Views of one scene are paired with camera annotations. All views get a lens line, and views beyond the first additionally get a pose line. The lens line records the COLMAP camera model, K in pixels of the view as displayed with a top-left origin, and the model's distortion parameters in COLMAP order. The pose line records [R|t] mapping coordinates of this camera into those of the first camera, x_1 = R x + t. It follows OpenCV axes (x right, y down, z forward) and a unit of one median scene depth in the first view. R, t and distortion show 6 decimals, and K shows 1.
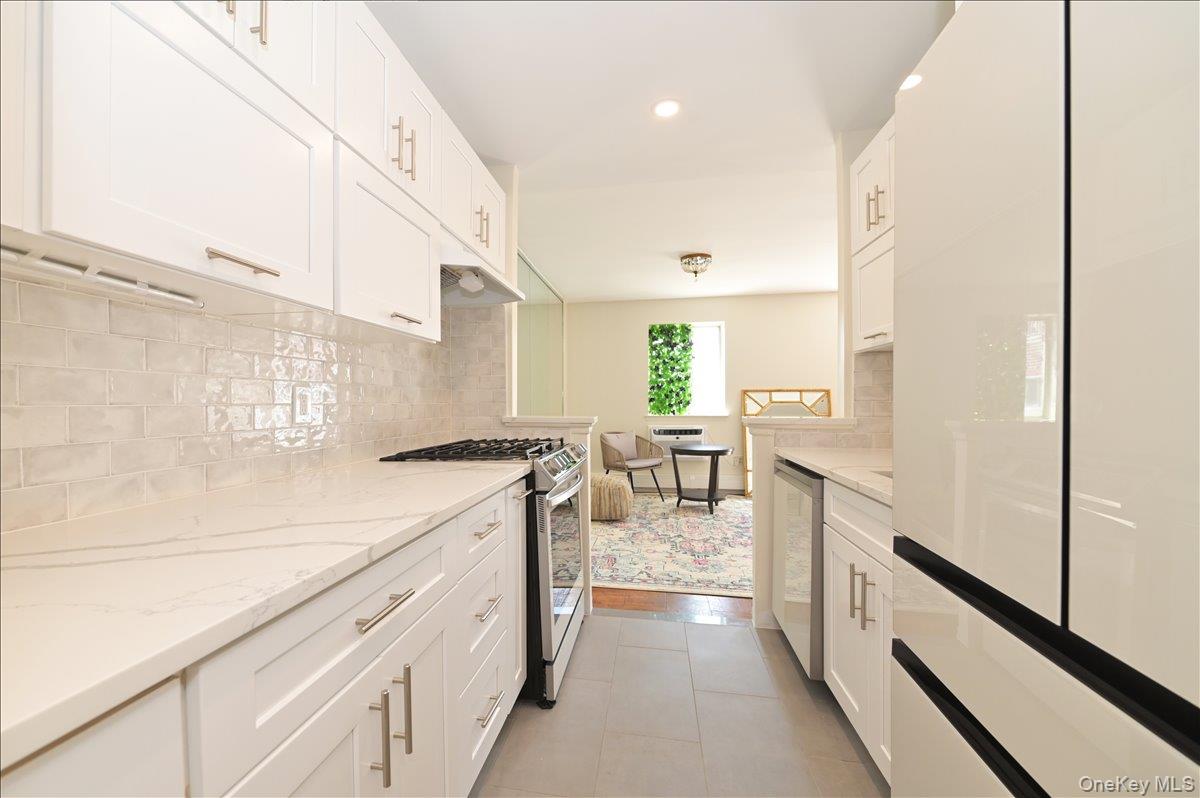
lens RADIAL K [[480.6, 0, 594.1], [0, 480.6, 402.9], [0, 0, 1]] dist [-0.012174, -0.000160]
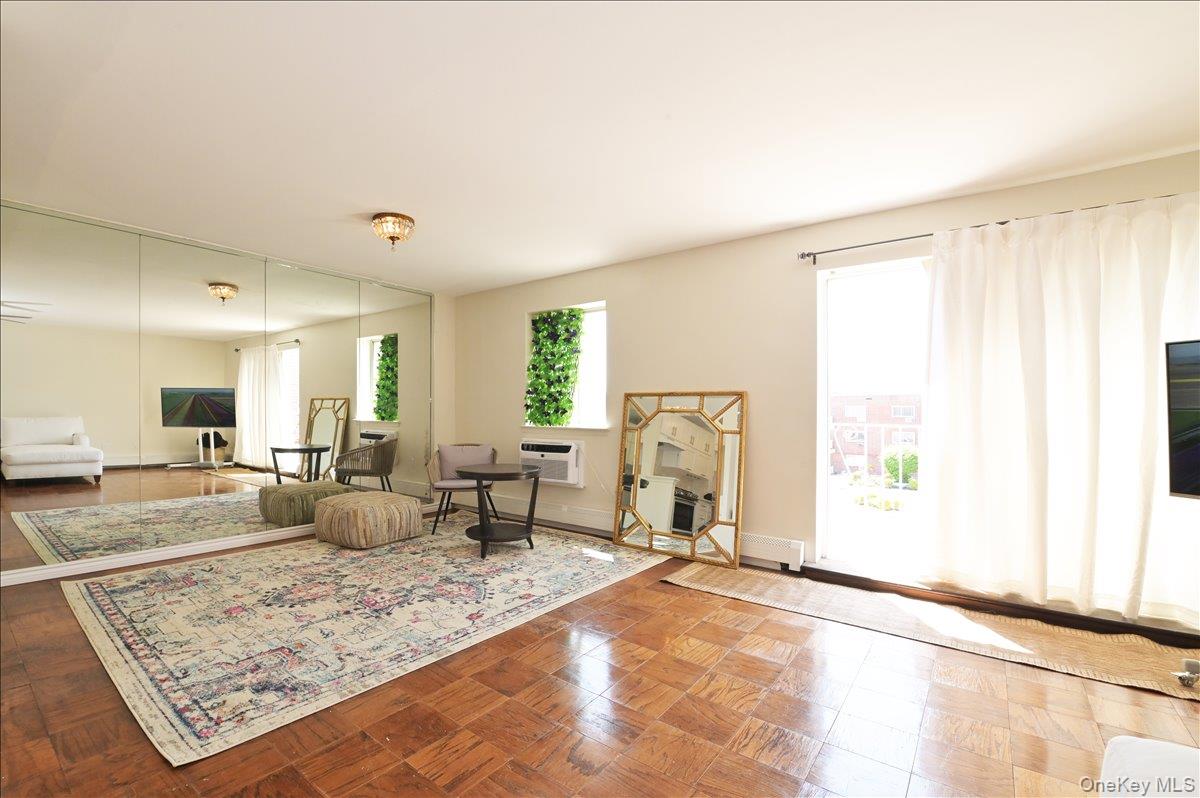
lens RADIAL K [[502.3, 0, 597.7], [0, 502.3, 409.5], [0, 0, 1]] dist [-0.017320, -0.000364]
pose [[0.873028, 0.009960, -0.487568, 0.642205], [-0.013688, 0.999898, -0.004083, 0.000184], [0.487478, 0.010239, 0.873075, 0.329118]]
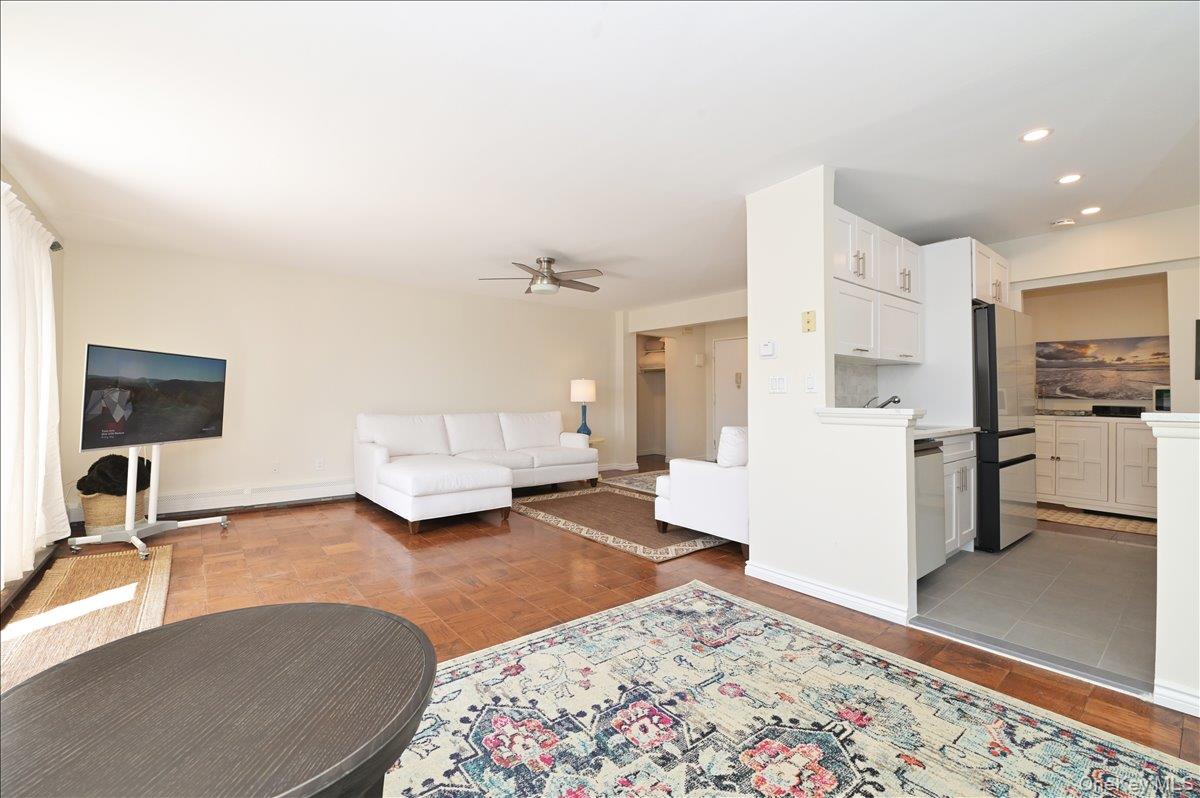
lens RADIAL K [[480.6, 0, 594.1], [0, 480.6, 402.9], [0, 0, 1]] dist [-0.012174, -0.000160]
pose [[-0.693240, -0.006301, 0.720680, 0.030888], [-0.000179, 0.999963, 0.008570, -0.001081], [-0.720707, 0.005812, -0.693215, 0.877093]]
